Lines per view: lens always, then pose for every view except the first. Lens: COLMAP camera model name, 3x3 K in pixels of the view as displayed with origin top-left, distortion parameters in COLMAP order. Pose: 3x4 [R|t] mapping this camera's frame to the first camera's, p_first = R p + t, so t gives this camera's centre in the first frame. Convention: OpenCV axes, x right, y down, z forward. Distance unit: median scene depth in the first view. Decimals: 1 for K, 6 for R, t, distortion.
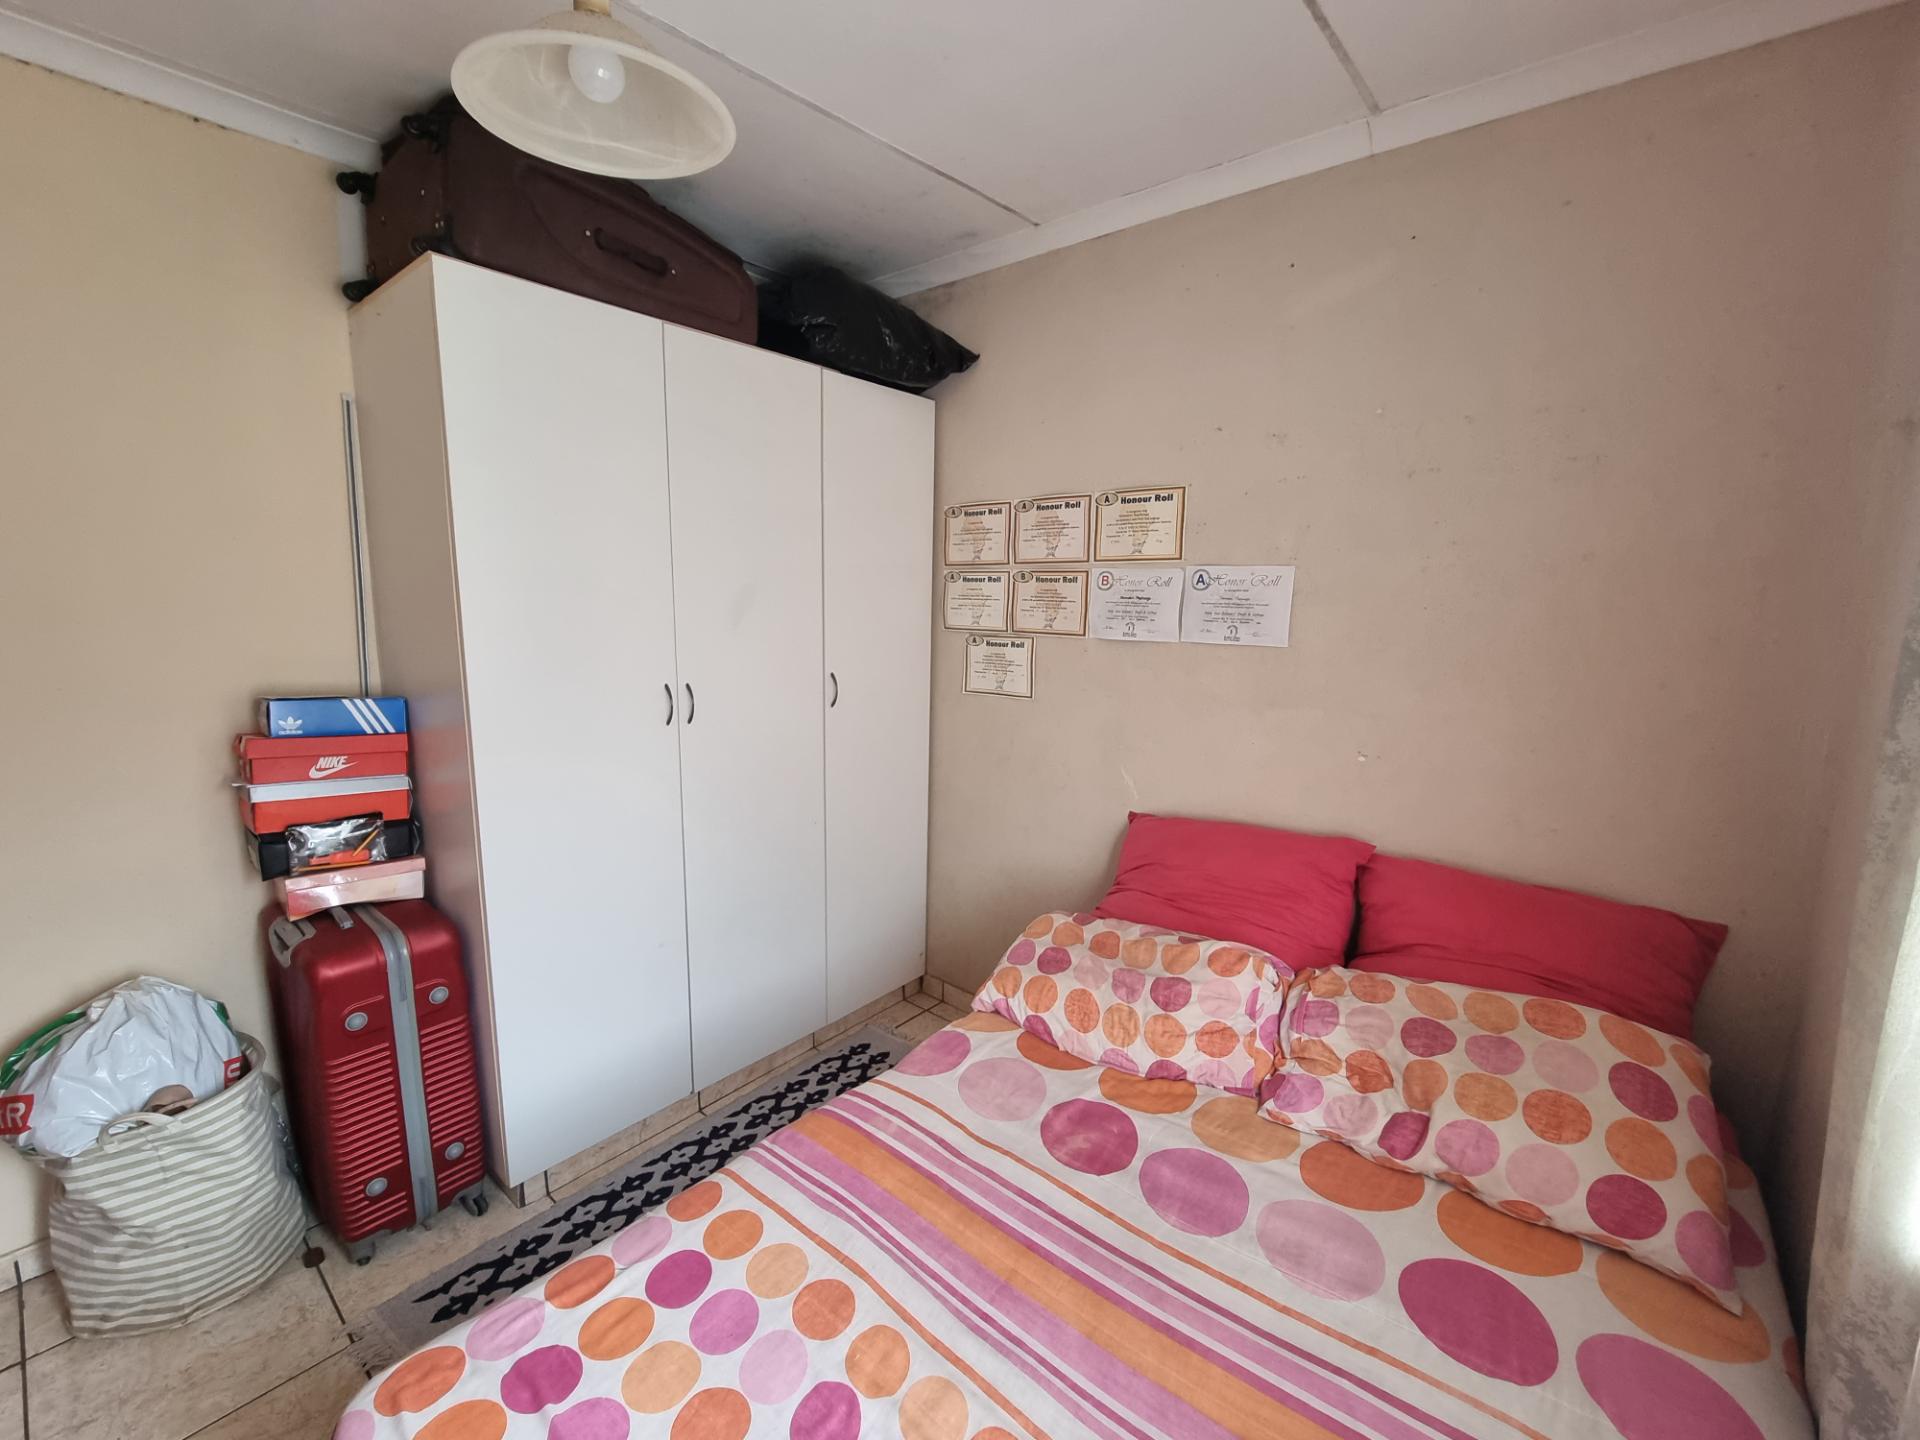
lens RADIAL K [[783.7, 0, 958.4], [0, 783.7, 728.8], [0, 0, 1]] dist [-0.013086, 0.000083]
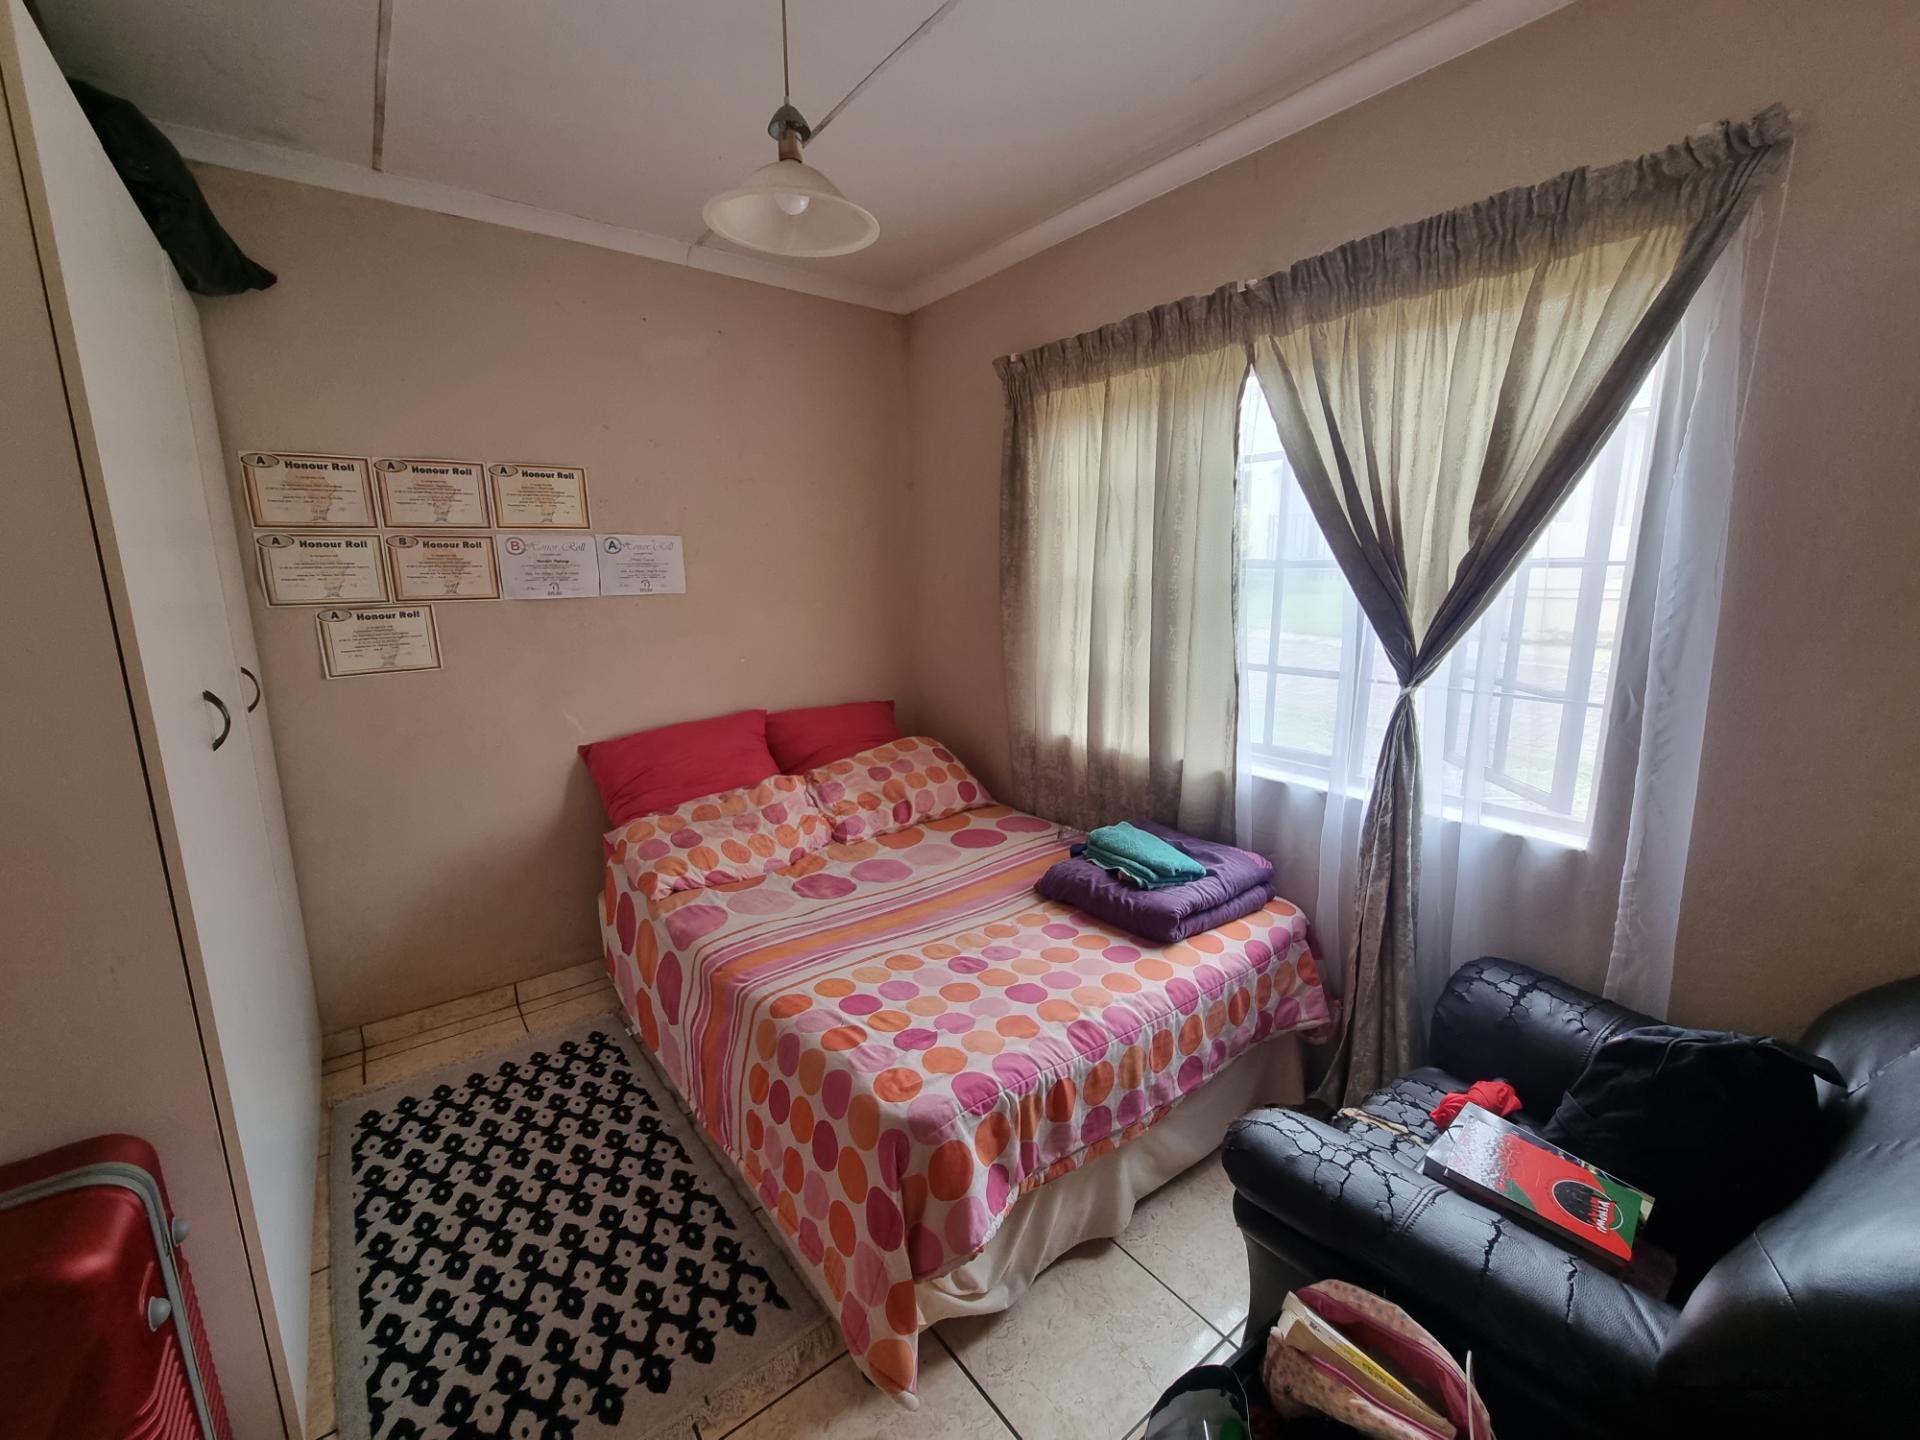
lens RADIAL K [[783.7, 0, 958.4], [0, 783.7, 728.8], [0, 0, 1]] dist [-0.013086, 0.000083]
pose [[0.221131, -0.216223, 0.950973, -0.800763], [0.178205, 0.967653, 0.178578, -0.027586], [-0.958824, 0.129979, 0.252510, 0.172814]]
